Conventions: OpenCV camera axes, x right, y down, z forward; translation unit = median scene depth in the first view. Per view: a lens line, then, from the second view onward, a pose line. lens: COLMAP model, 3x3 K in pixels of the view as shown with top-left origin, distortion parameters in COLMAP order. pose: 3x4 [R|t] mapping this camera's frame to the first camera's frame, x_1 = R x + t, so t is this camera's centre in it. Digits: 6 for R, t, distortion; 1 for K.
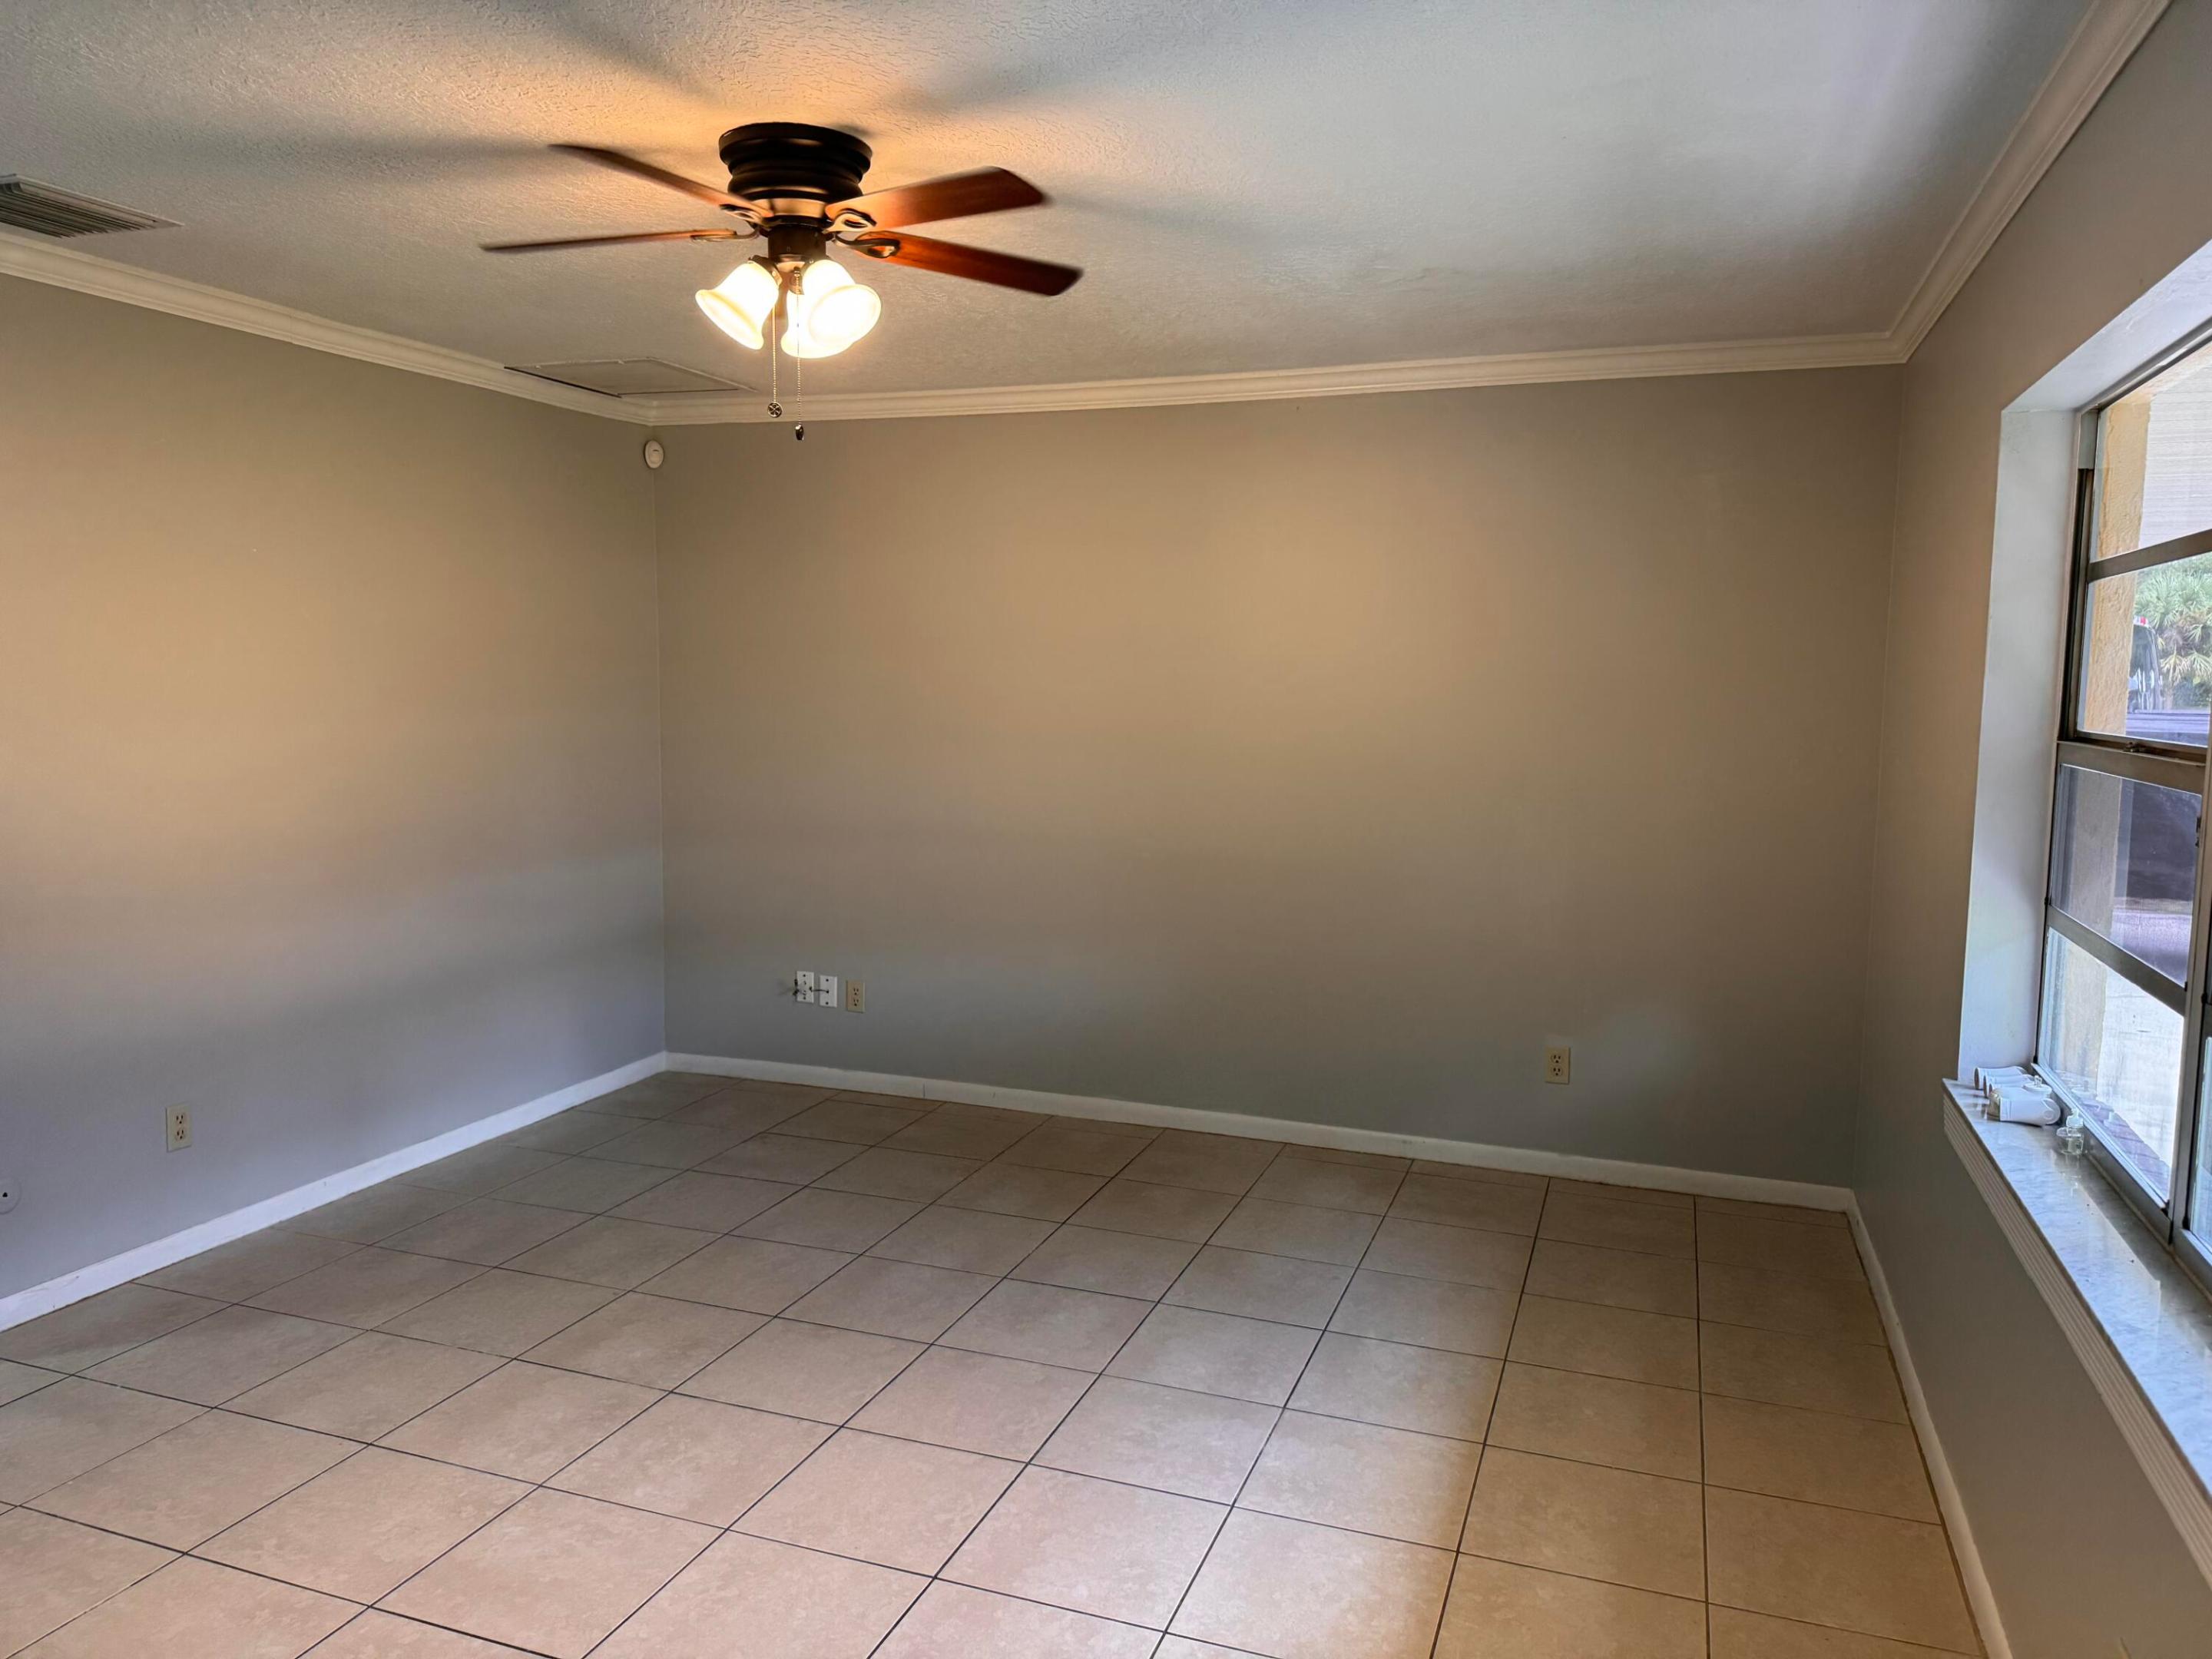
lens RADIAL K [[1575.0, 0, 1108.6], [0, 1575.0, 823.7], [0, 0, 1]] dist [0.022861, -0.032209]
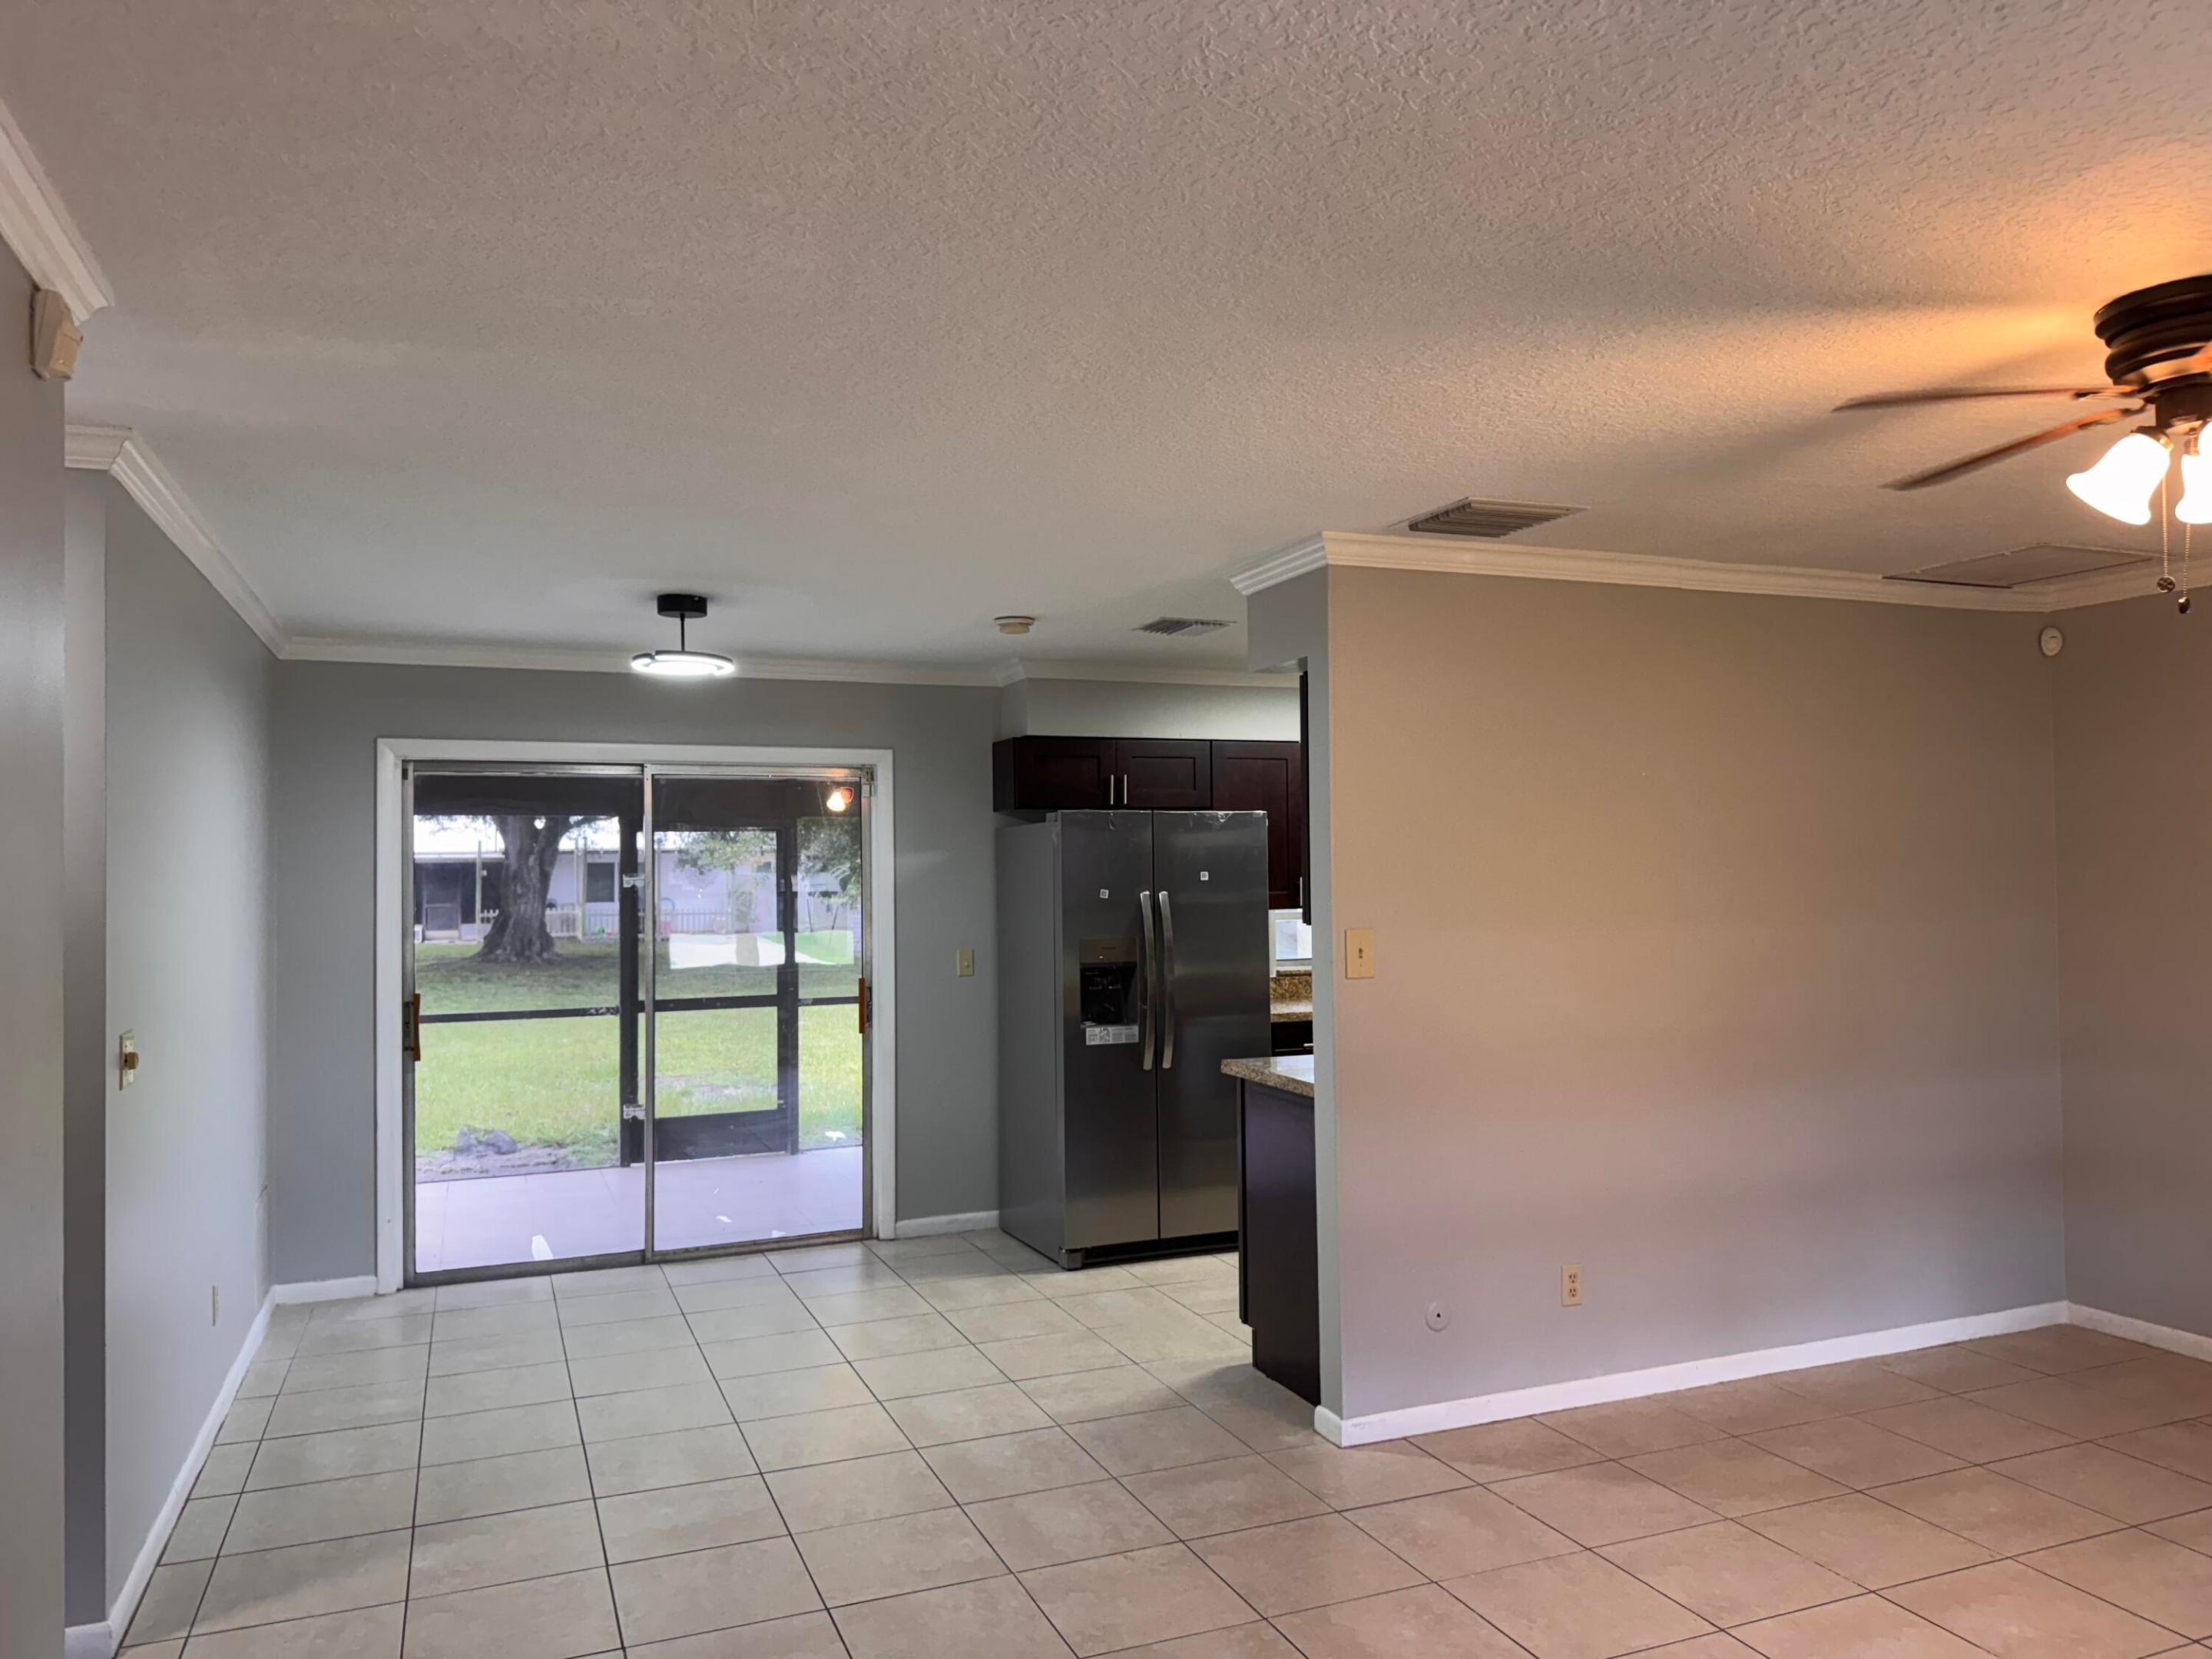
lens RADIAL K [[1575.0, 0, 1108.6], [0, 1575.0, 823.7], [0, 0, 1]] dist [0.022861, -0.032209]
pose [[0.672000, -0.041087, -0.739410, 0.040261], [-0.054827, 0.992959, -0.105005, 0.001865], [0.738518, 0.111102, 0.665016, -0.031807]]
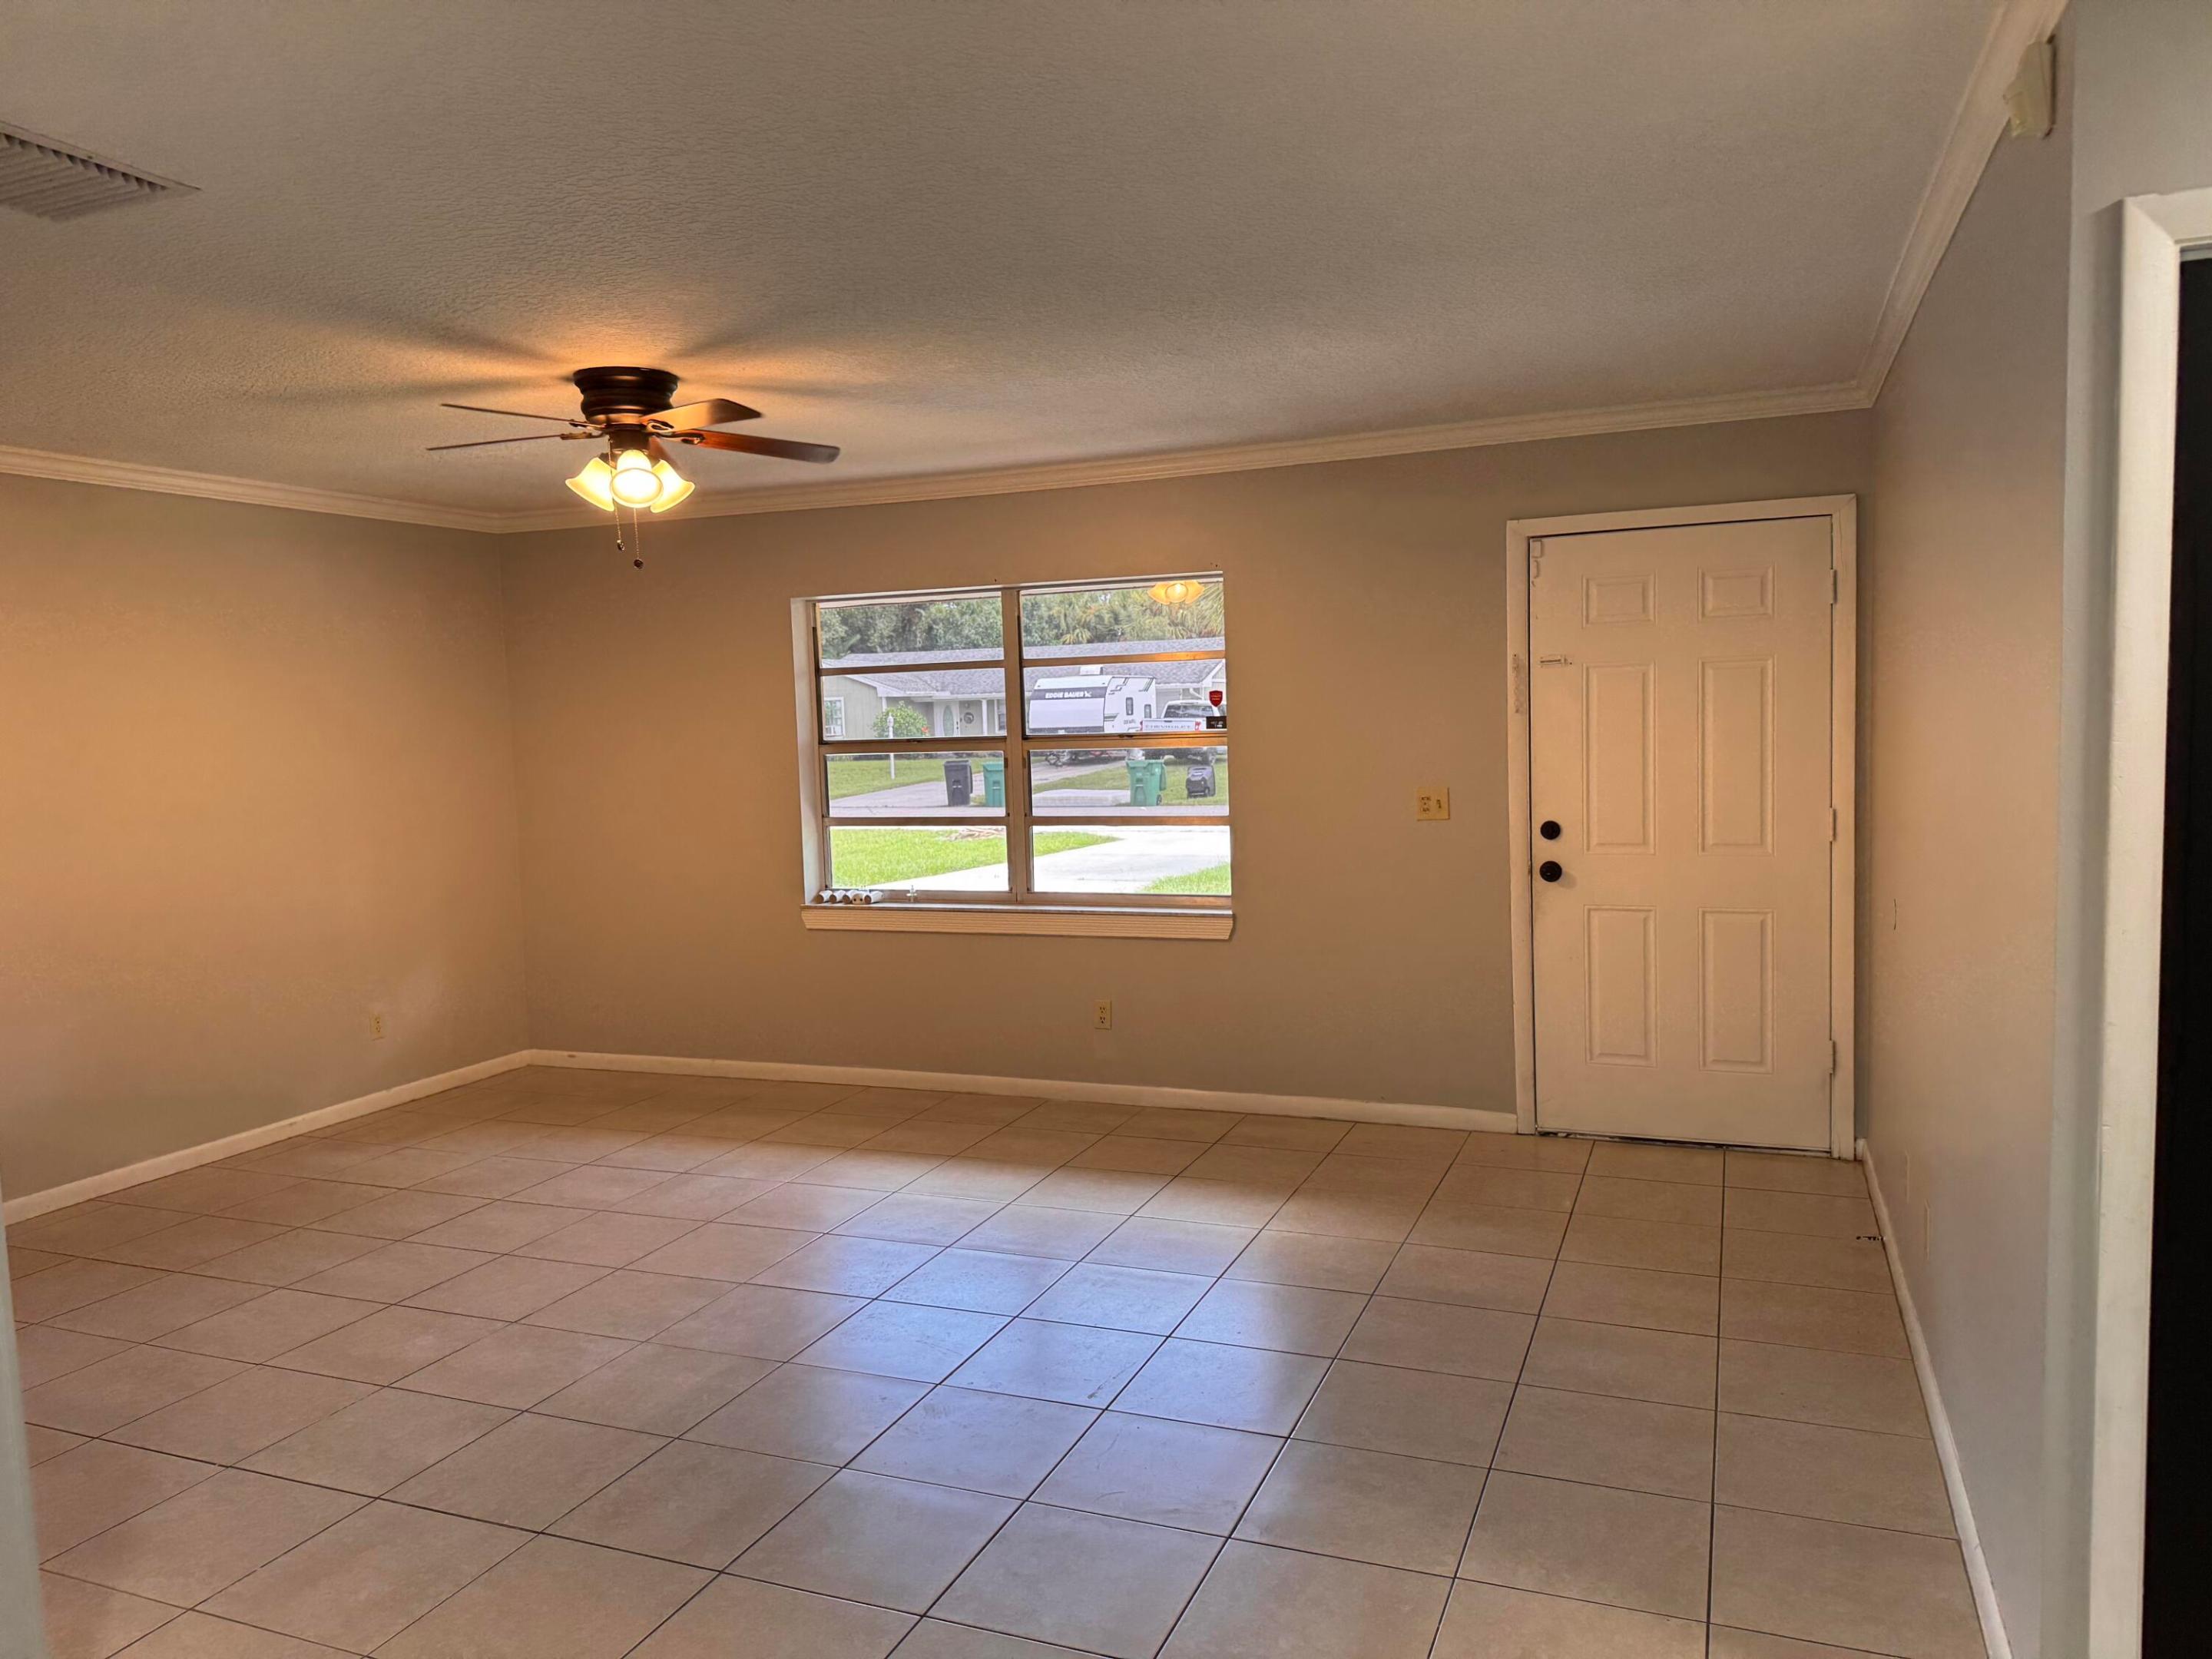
lens RADIAL K [[1575.0, 0, 1108.6], [0, 1575.0, 823.7], [0, 0, 1]] dist [0.022861, -0.032209]
pose [[0.040405, -0.092934, 0.994852, -1.387811], [0.134092, 0.987163, 0.086770, -0.067983], [-0.990145, 0.129896, 0.052349, 0.404217]]
